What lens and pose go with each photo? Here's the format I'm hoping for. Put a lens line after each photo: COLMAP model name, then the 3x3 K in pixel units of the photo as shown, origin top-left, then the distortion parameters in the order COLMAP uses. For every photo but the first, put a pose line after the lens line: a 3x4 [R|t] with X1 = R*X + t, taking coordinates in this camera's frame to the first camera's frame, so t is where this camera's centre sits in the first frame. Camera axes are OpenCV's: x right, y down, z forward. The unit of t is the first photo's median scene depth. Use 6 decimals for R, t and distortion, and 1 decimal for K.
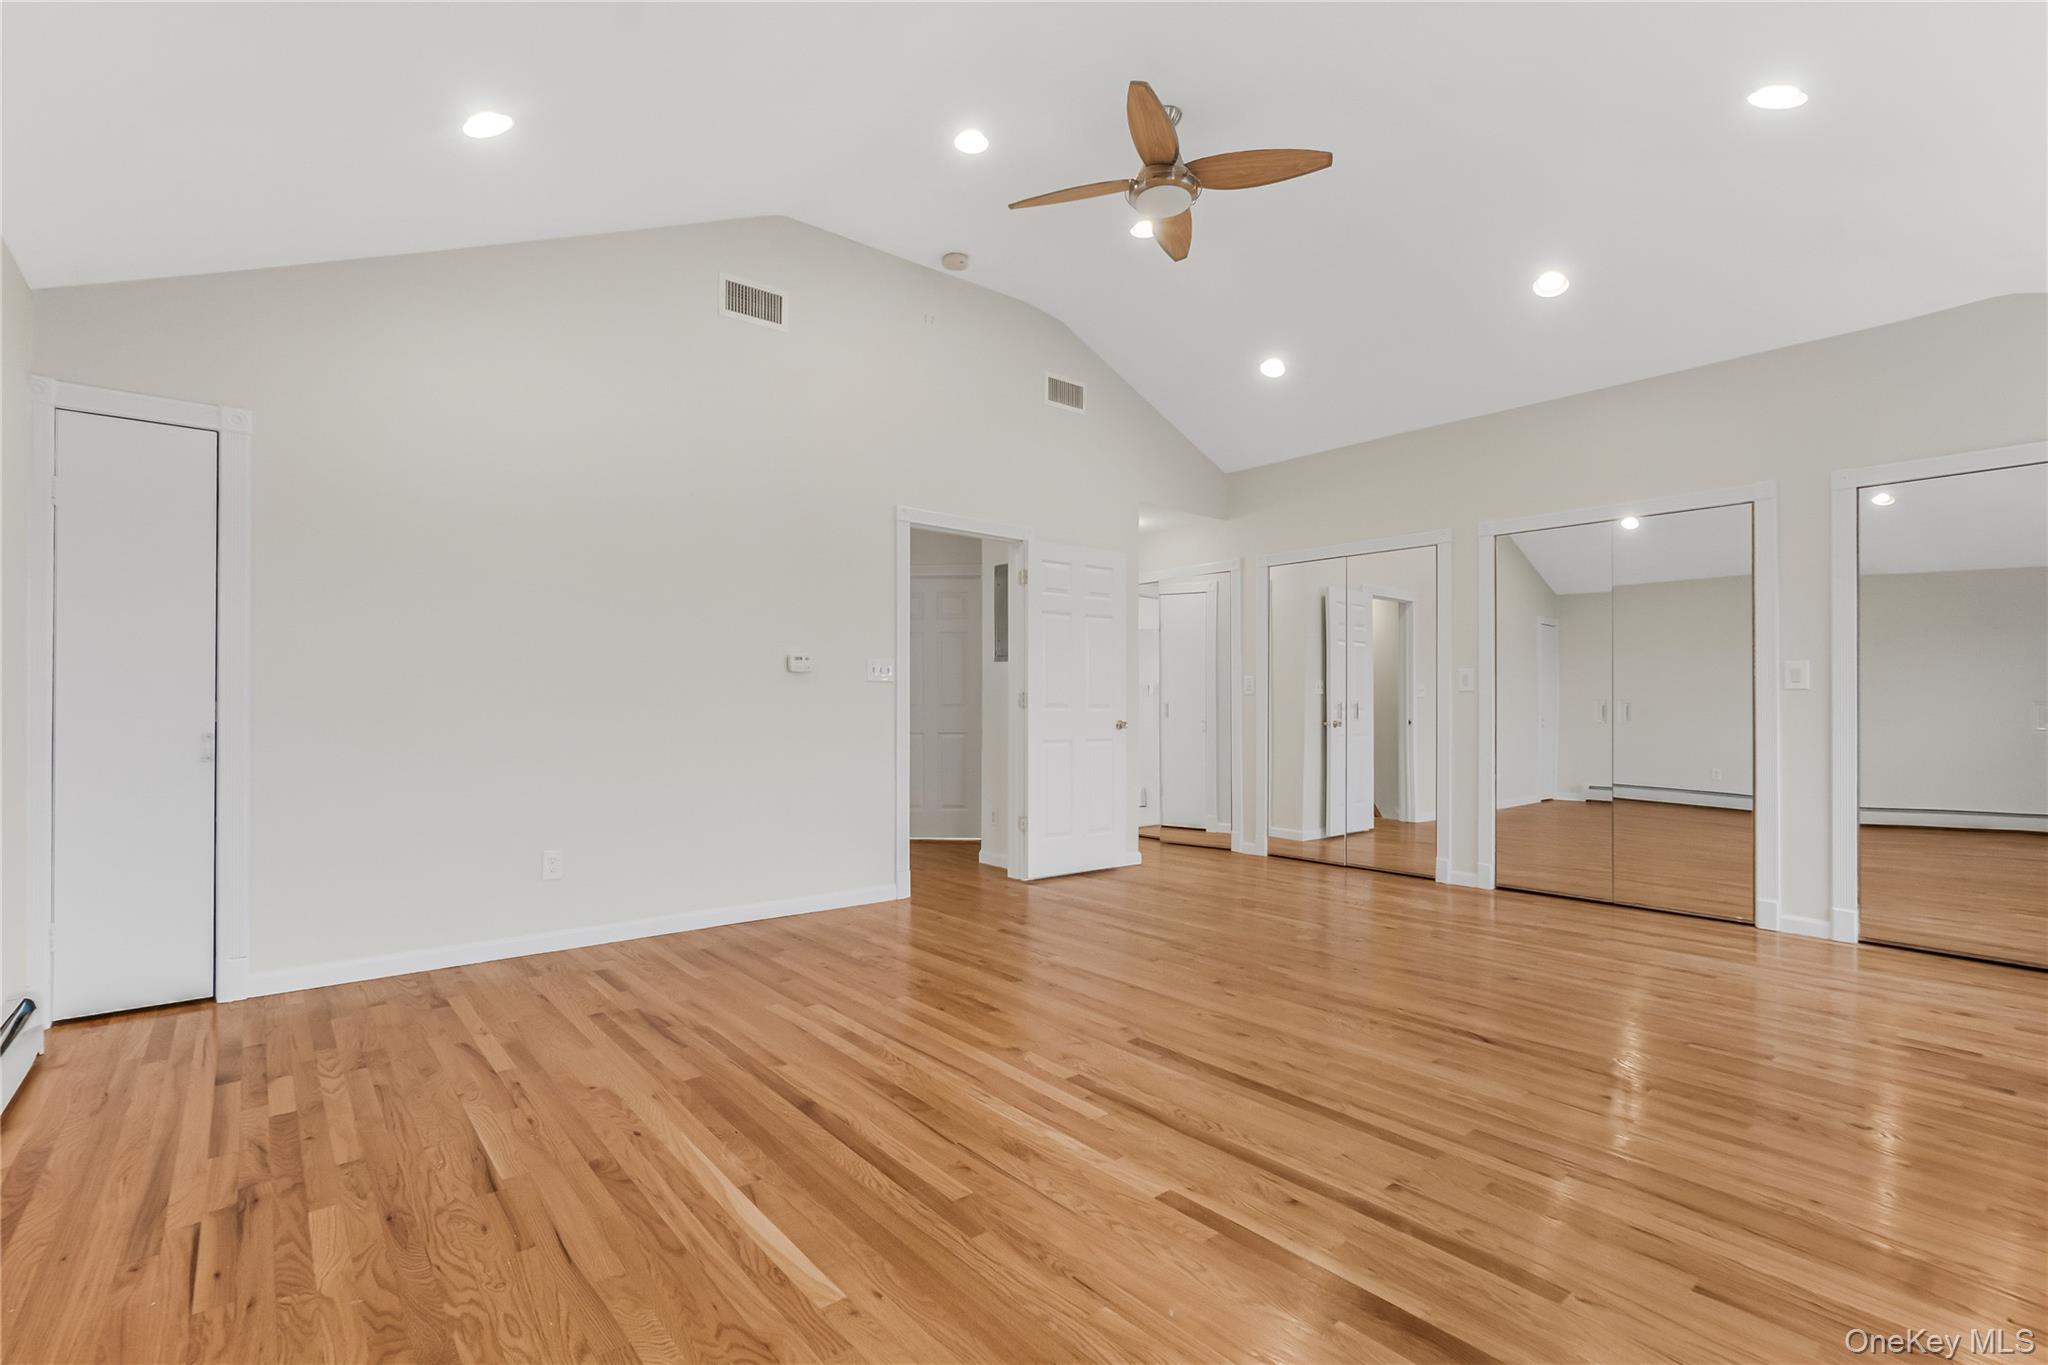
lens RADIAL K [[952.3, 0, 1006.7], [0, 952.3, 700.4], [0, 0, 1]] dist [-0.016159, 0.009880]
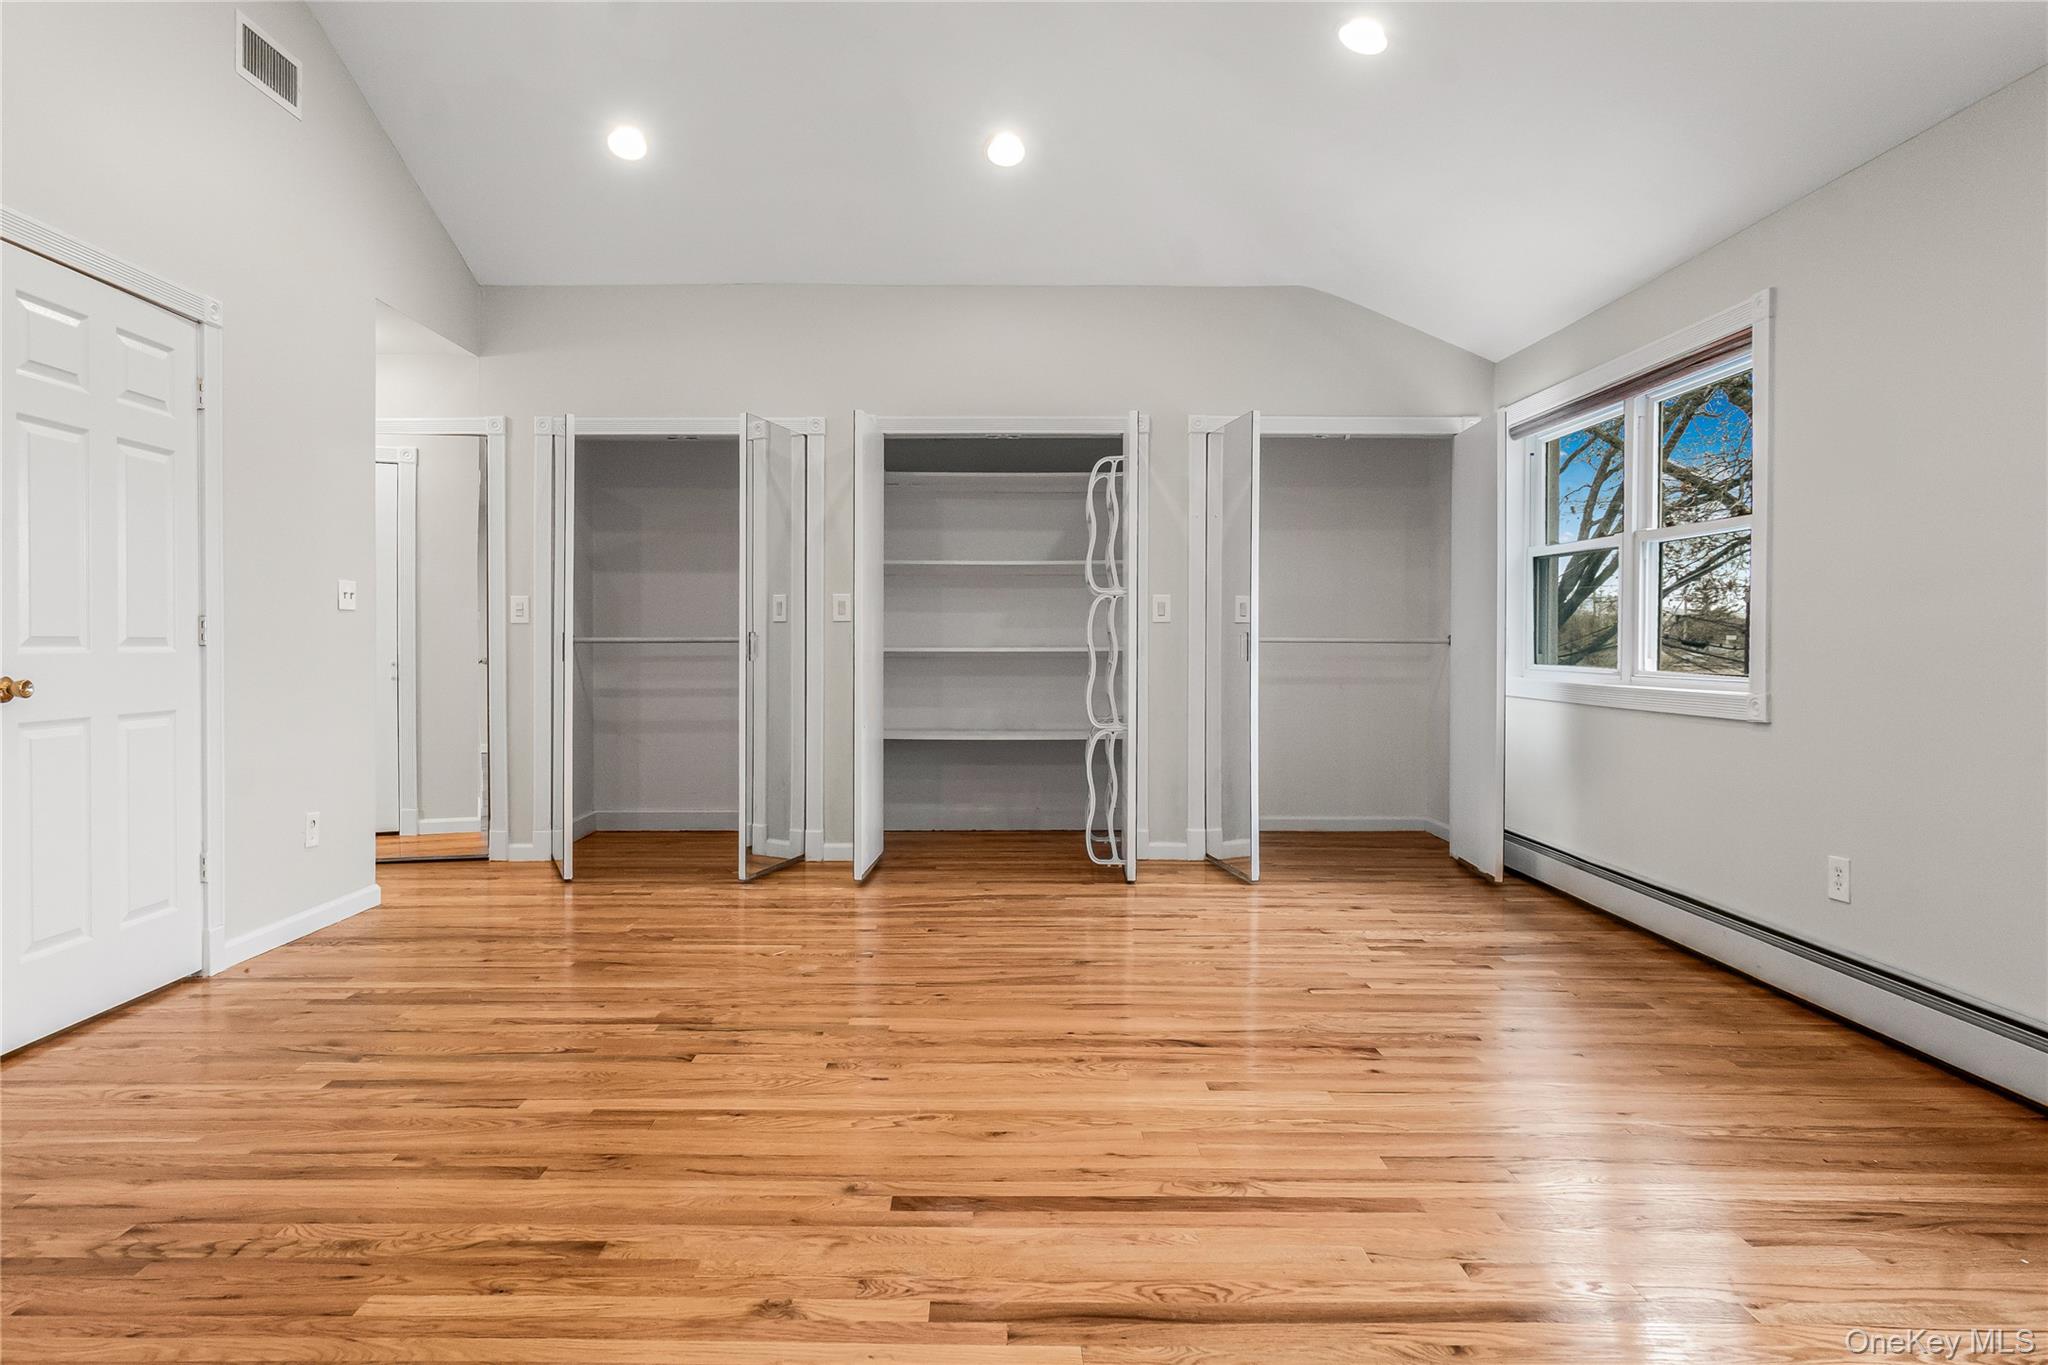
lens RADIAL K [[1177.6, 0, 967.8], [0, 1177.6, 655.0], [0, 0, 1]] dist [0.001163, 0.000265]
pose [[0.630087, -0.015541, 0.776369, -0.400616], [-0.001727, 0.999769, 0.021415, -0.004613], [-0.776522, -0.014834, 0.629915, 0.488772]]
